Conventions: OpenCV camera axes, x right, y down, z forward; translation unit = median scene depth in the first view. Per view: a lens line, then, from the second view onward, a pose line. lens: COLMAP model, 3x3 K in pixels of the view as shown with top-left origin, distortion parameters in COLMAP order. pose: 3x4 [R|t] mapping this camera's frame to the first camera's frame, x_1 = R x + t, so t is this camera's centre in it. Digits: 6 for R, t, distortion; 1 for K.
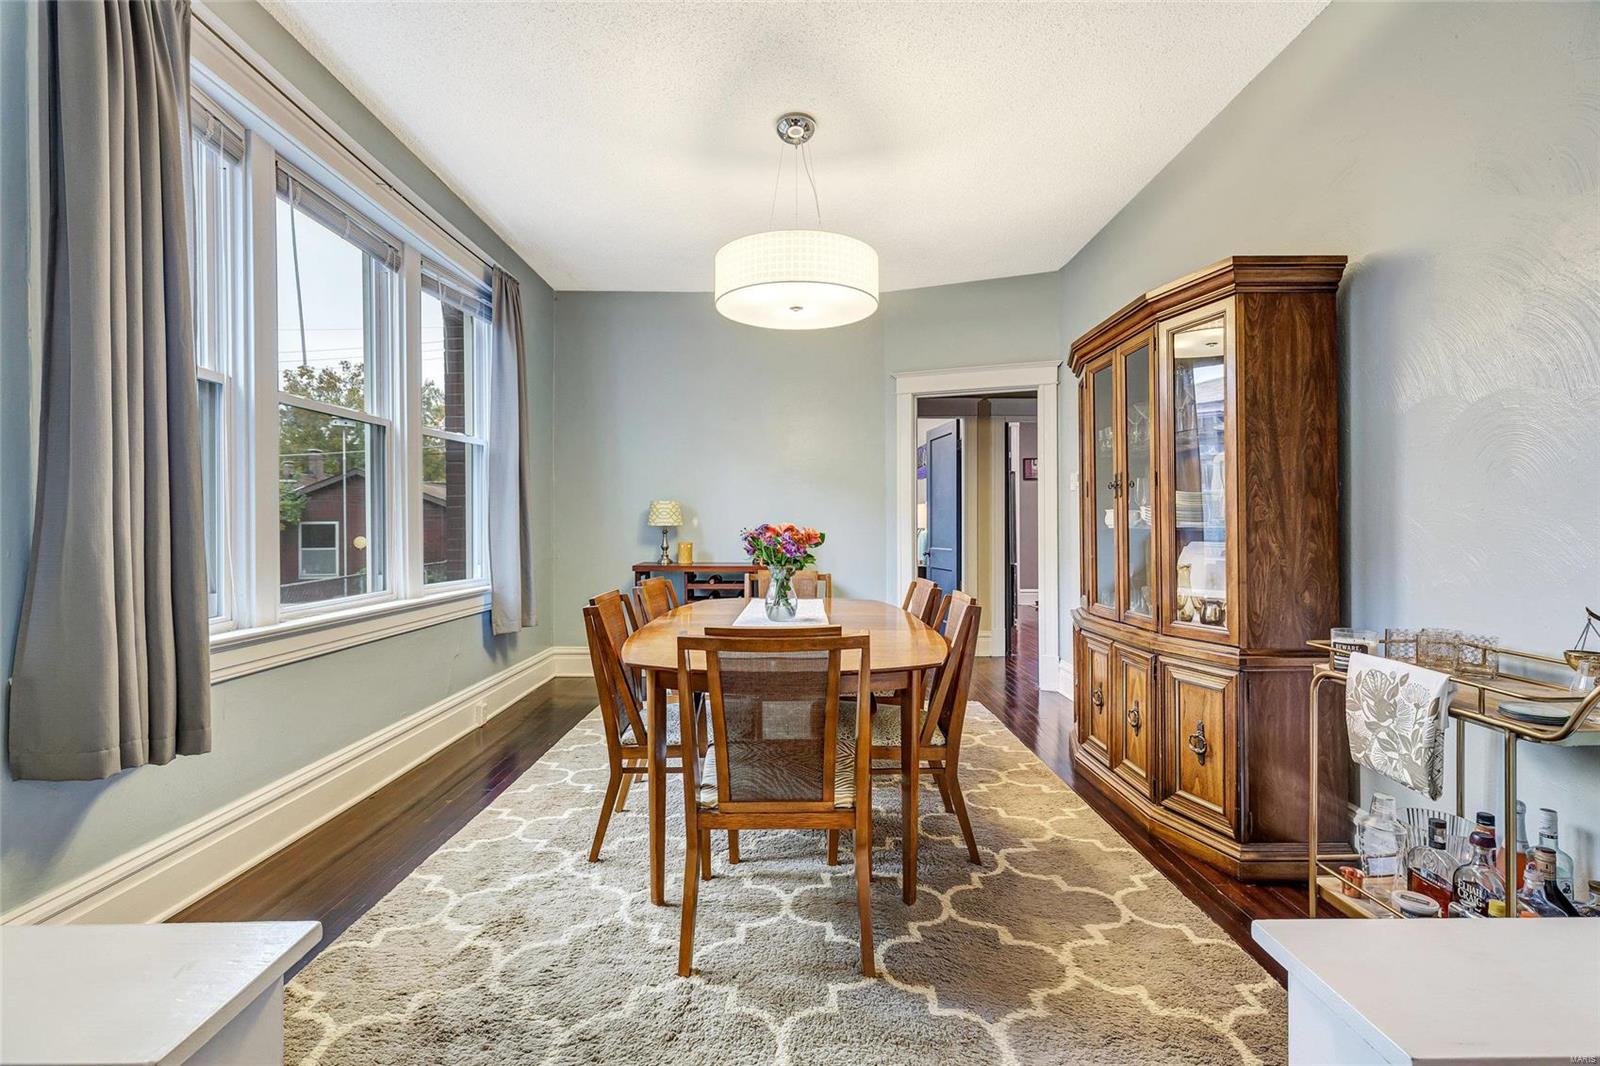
lens RADIAL K [[724.7, 0, 794.3], [0, 724.7, 526.9], [0, 0, 1]] dist [-0.002282, -0.000639]
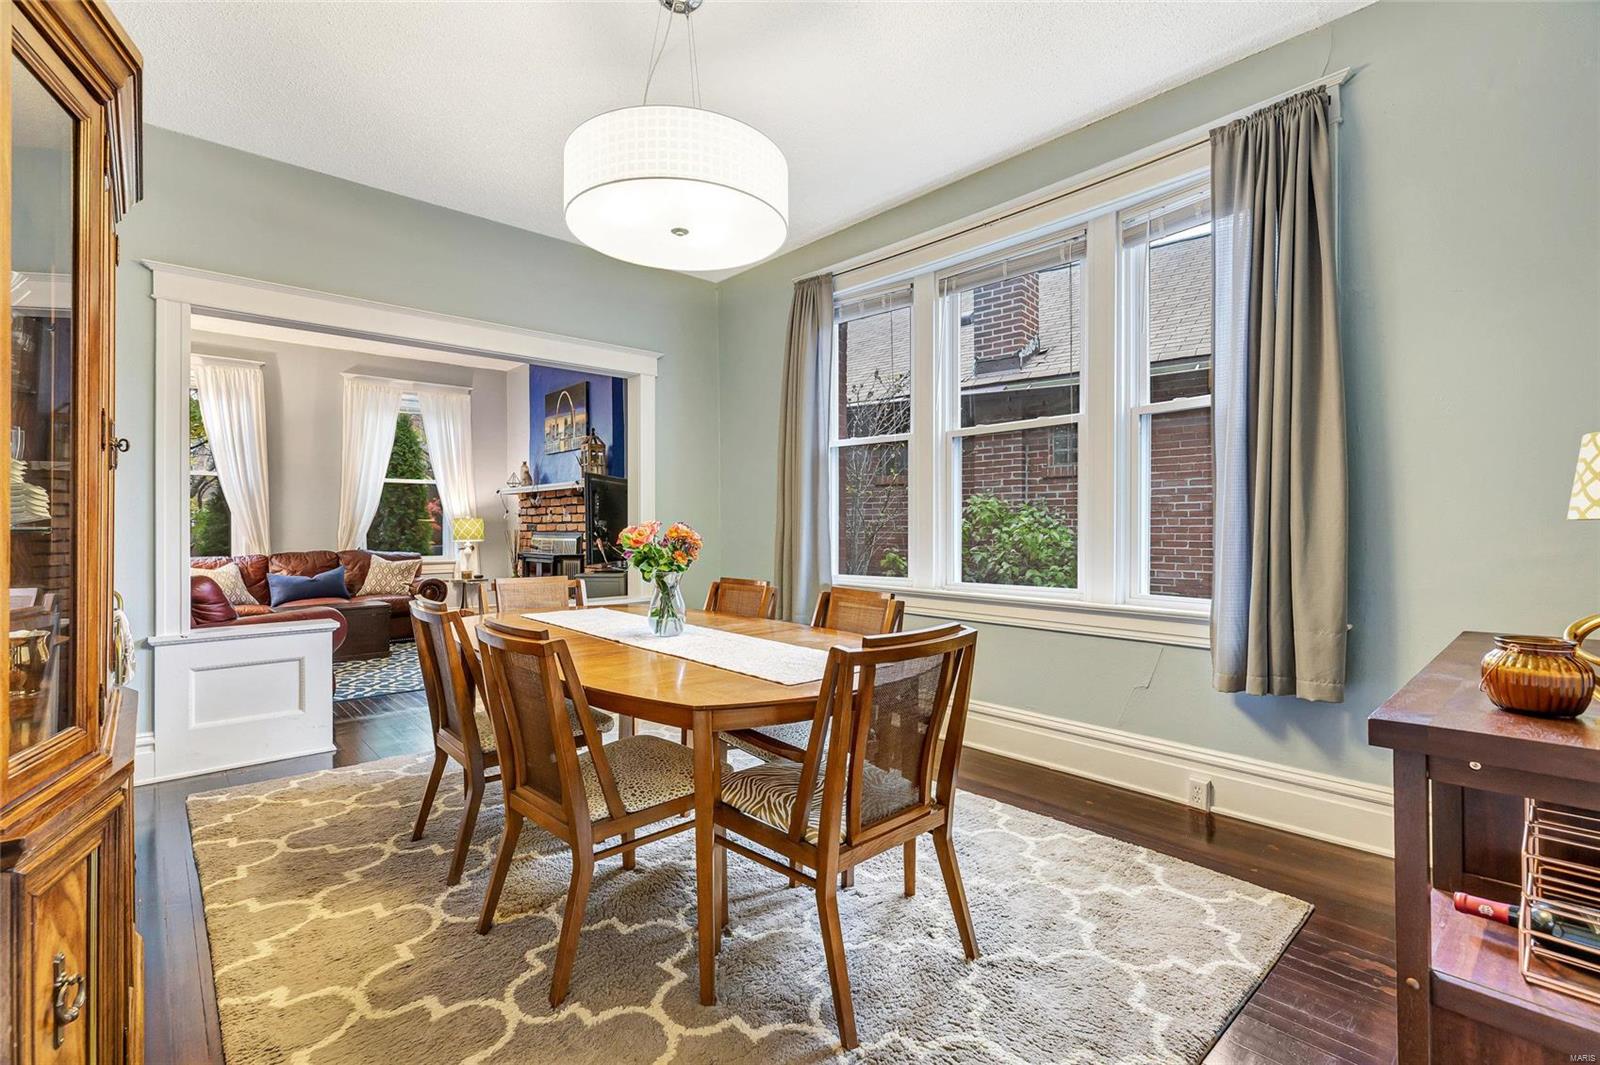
lens RADIAL K [[724.7, 0, 793.7], [0, 724.7, 533.2], [0, 0, 1]] dist [-0.002282, -0.000639]
pose [[-0.741908, 0.005655, -0.670478, 0.511096], [-0.003024, 0.999926, 0.011780, -0.001840], [0.670495, 0.010767, -0.741836, 2.005919]]
